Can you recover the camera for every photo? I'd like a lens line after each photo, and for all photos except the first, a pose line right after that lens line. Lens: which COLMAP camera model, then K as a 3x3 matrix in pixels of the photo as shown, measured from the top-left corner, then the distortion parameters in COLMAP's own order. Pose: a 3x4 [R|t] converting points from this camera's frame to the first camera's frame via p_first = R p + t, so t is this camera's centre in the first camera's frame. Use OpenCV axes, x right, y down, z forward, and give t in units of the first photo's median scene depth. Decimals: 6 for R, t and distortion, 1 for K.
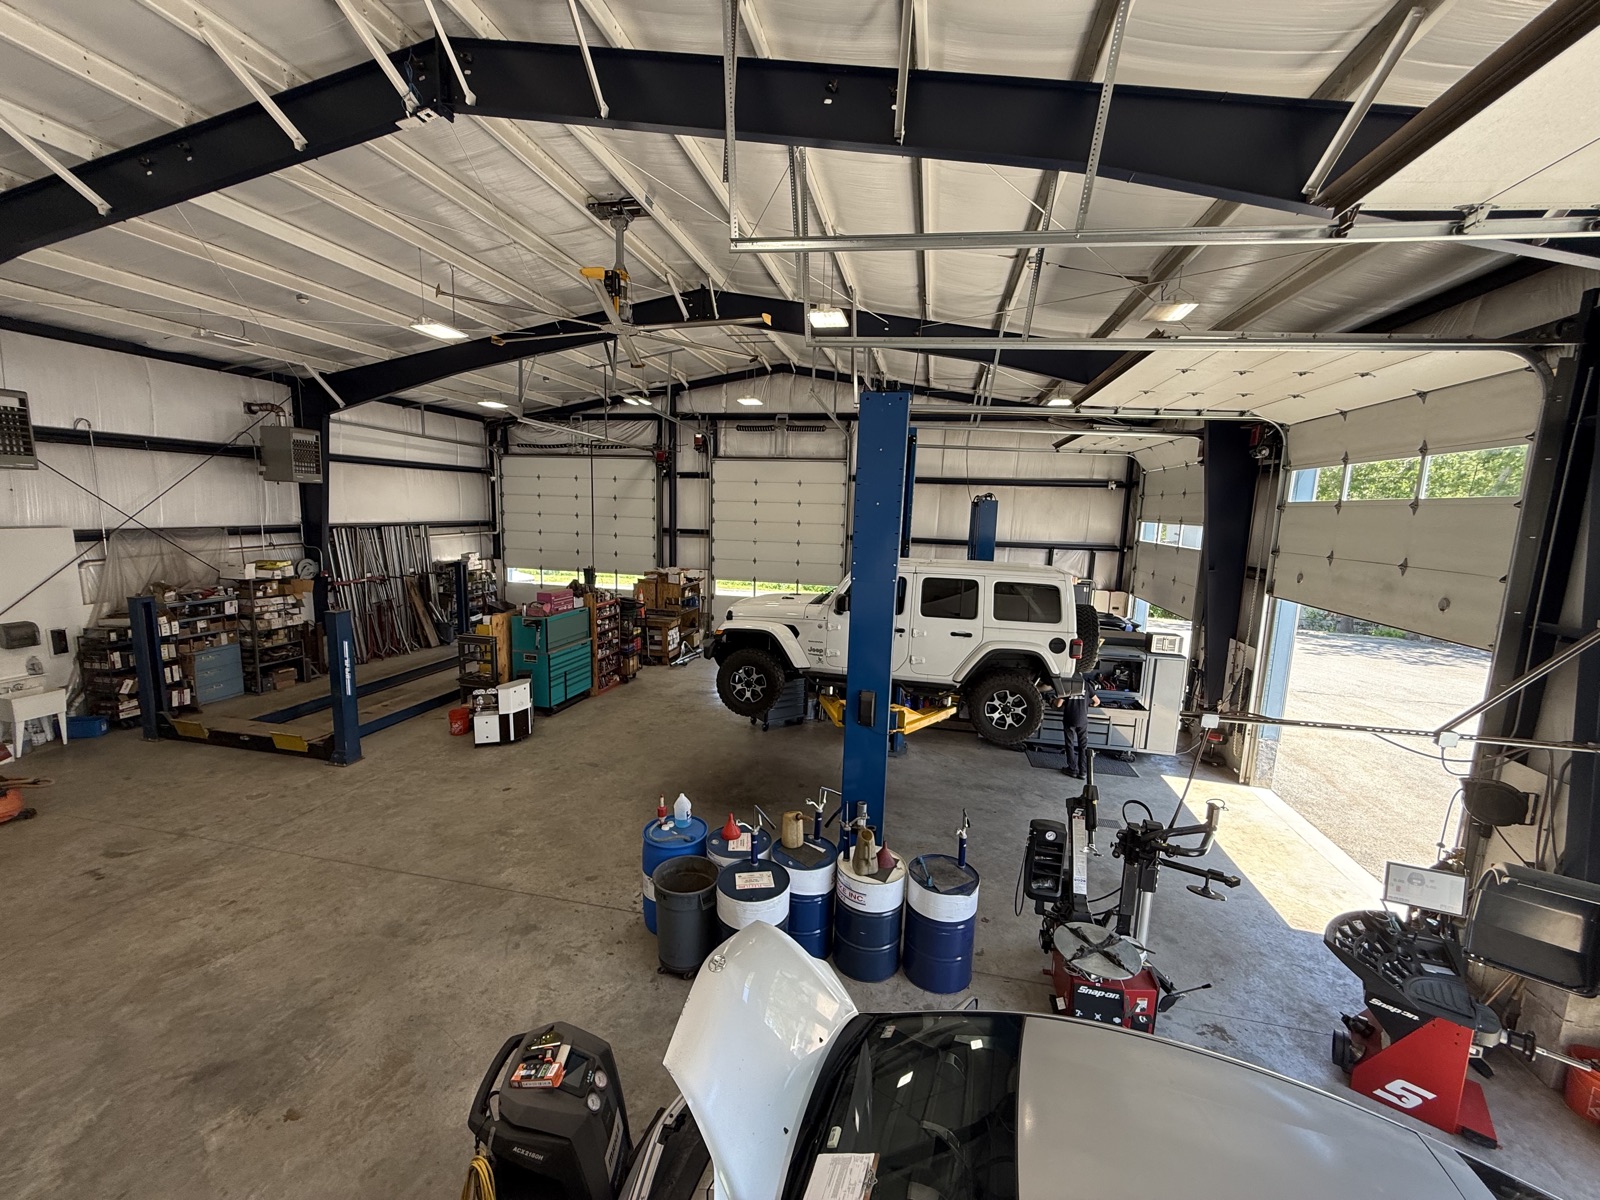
lens RADIAL K [[639.2, 0, 801.3], [0, 639.2, 602.3], [0, 0, 1]] dist [0.000116, 0.000355]
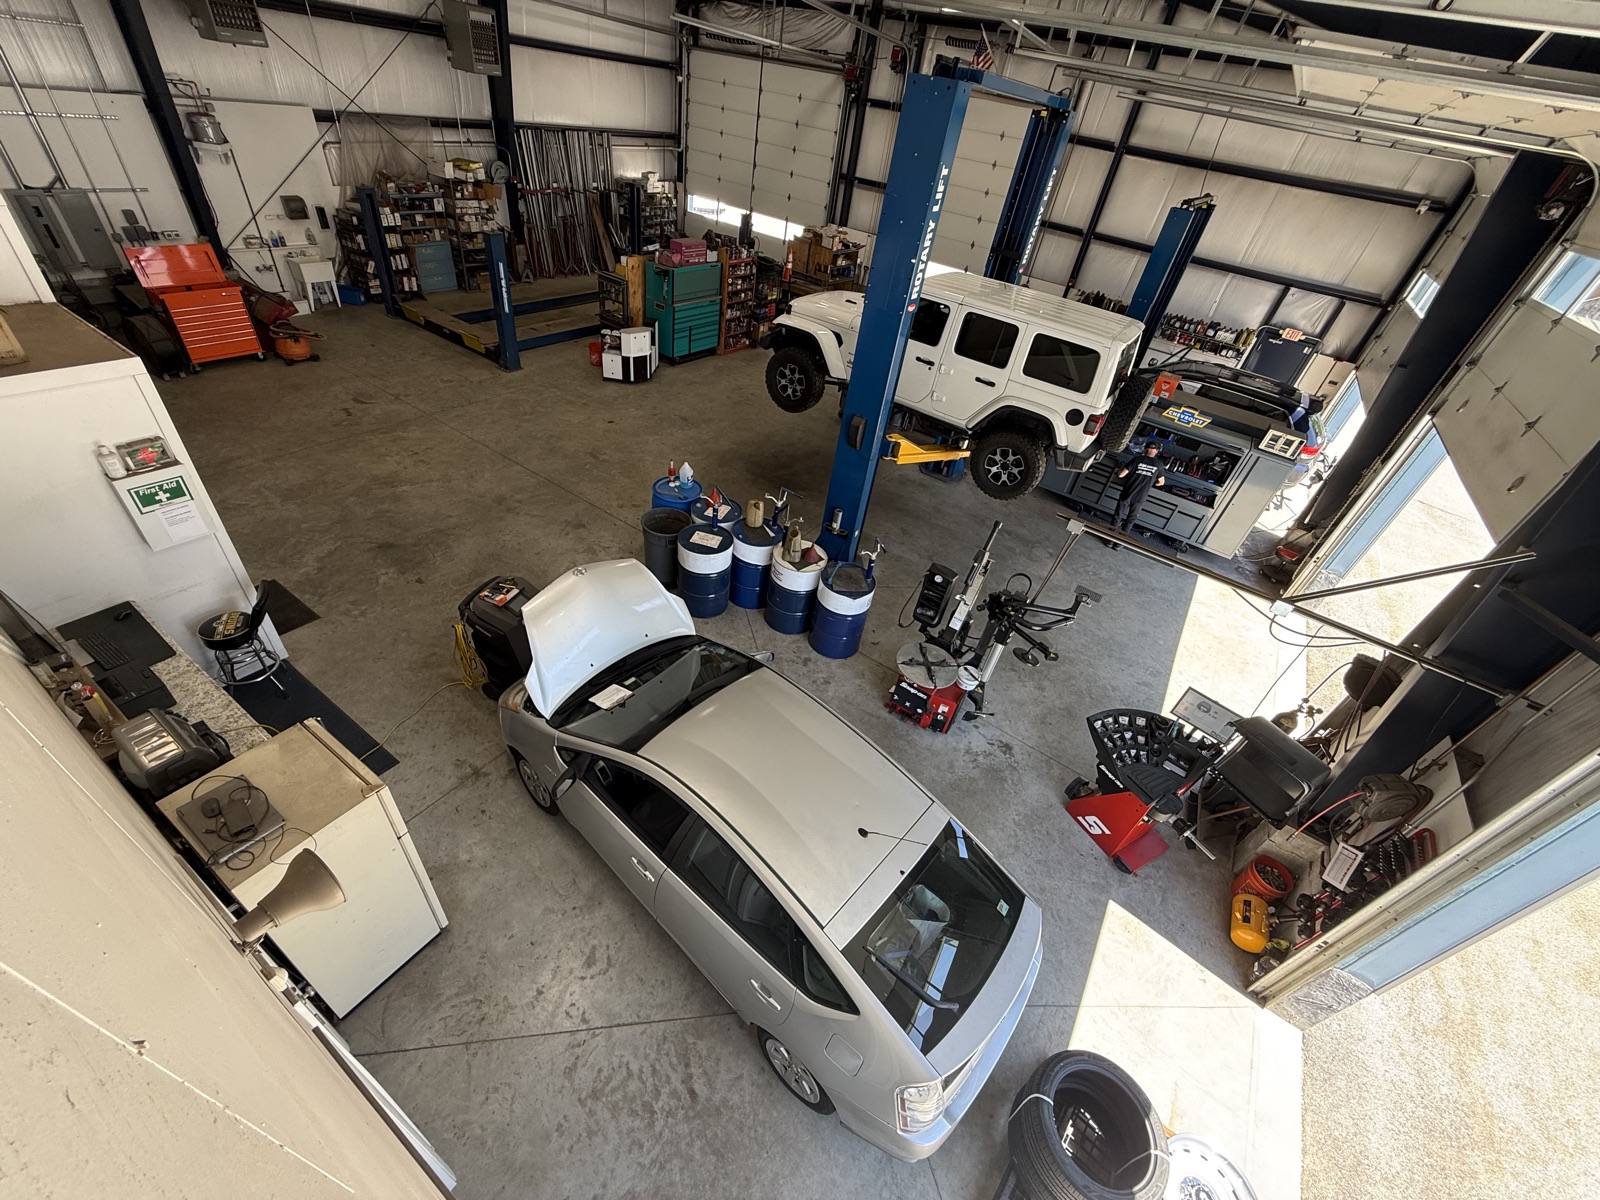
lens RADIAL K [[639.2, 0, 802.0], [0, 639.2, 602.9], [0, 0, 1]] dist [0.000116, 0.000355]
pose [[0.923137, 0.311533, -0.225313, 0.242426], [-0.165596, 0.851062, 0.498269, -0.079081], [0.346982, -0.422659, 0.837235, -0.051964]]
